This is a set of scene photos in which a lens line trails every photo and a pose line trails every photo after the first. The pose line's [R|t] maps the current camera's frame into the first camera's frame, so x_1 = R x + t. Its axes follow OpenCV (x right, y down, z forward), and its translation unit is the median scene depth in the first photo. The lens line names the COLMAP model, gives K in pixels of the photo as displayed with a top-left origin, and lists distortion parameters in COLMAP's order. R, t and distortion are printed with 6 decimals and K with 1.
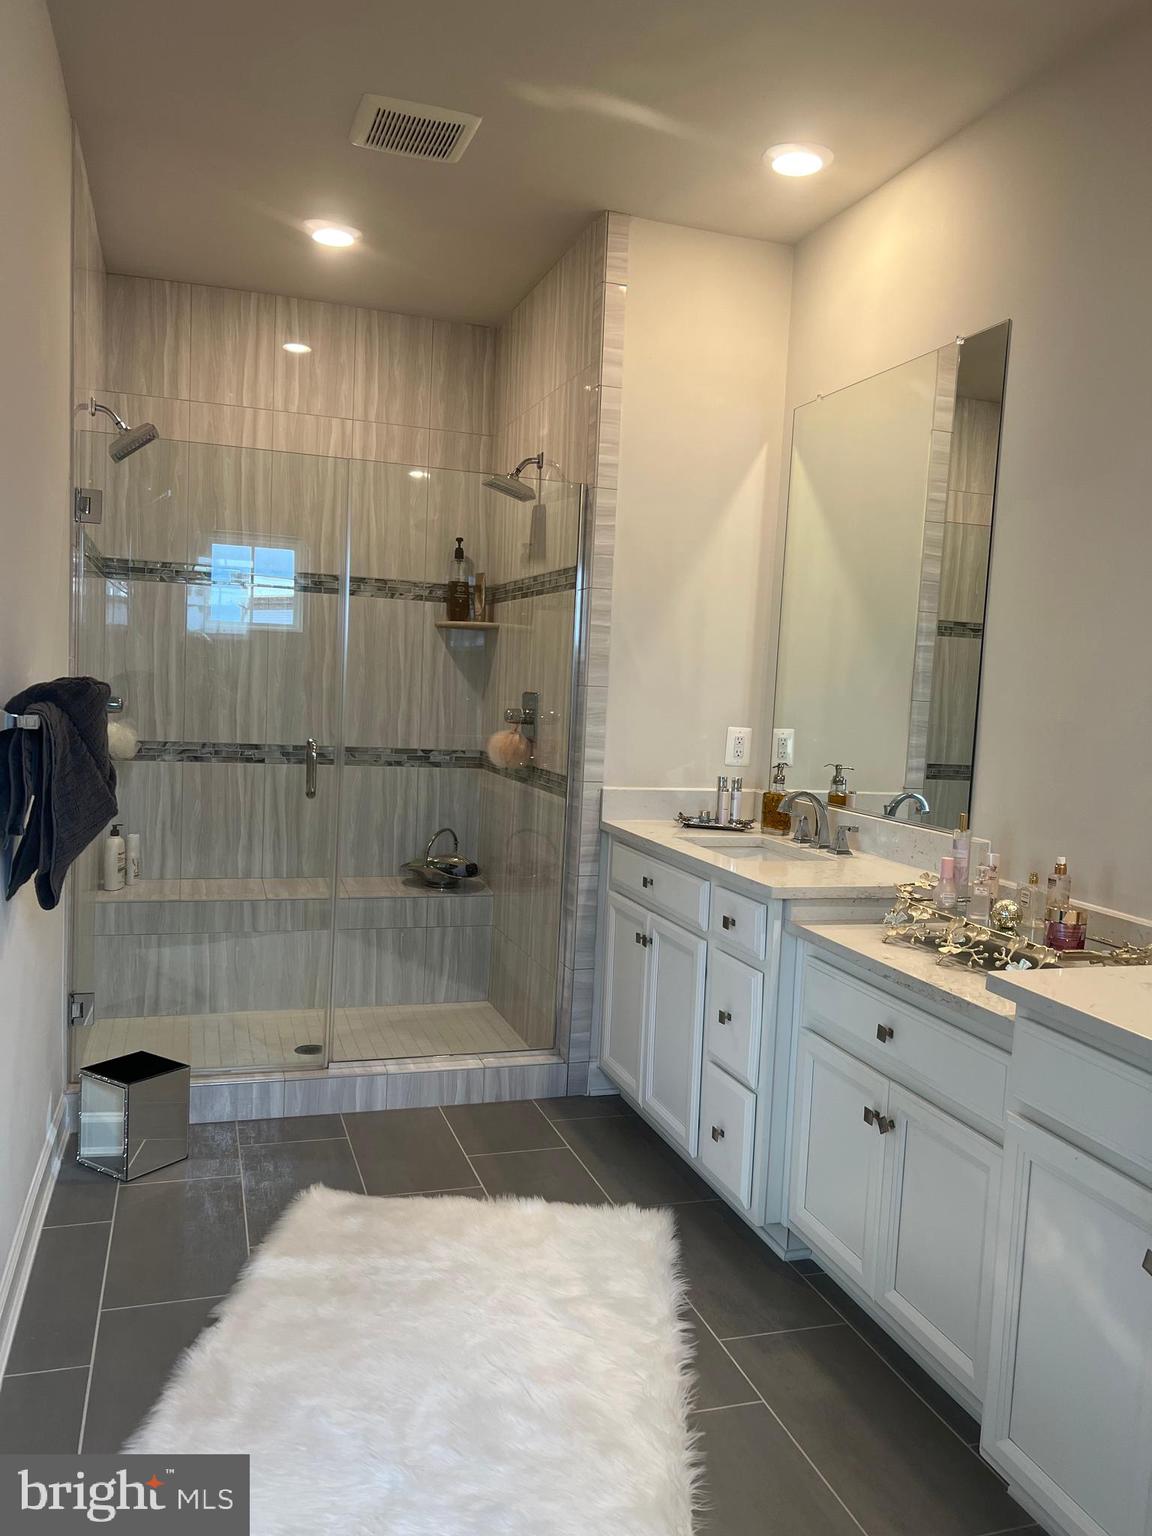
lens RADIAL K [[1150.0, 0, 570.2], [0, 1150.0, 780.0], [0, 0, 1]] dist [0.053543, -0.051154]
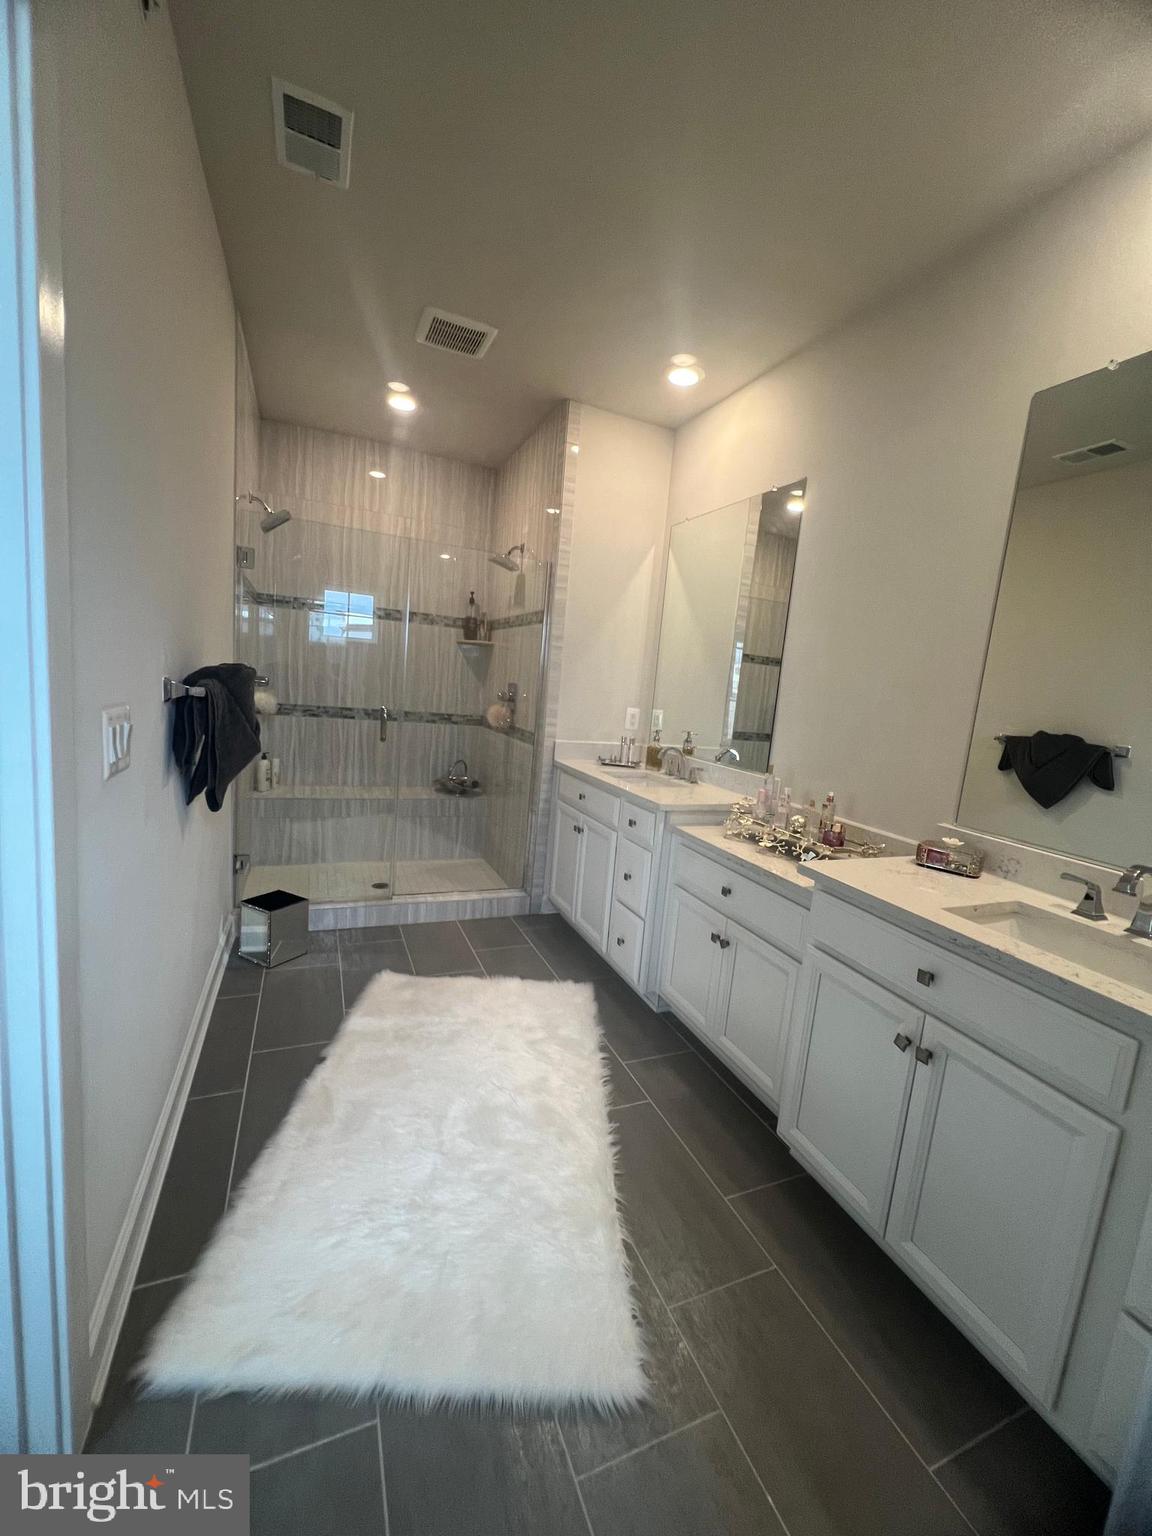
lens RADIAL K [[603.4, 0, 576.0], [0, 603.4, 768.0], [0, 0, 1]] dist [0.001188, 0.000102]
pose [[0.995089, 0.025820, 0.095558, -0.028393], [-0.031597, 0.997731, 0.059449, -0.007471], [-0.093806, -0.062176, 0.993647, 0.096905]]
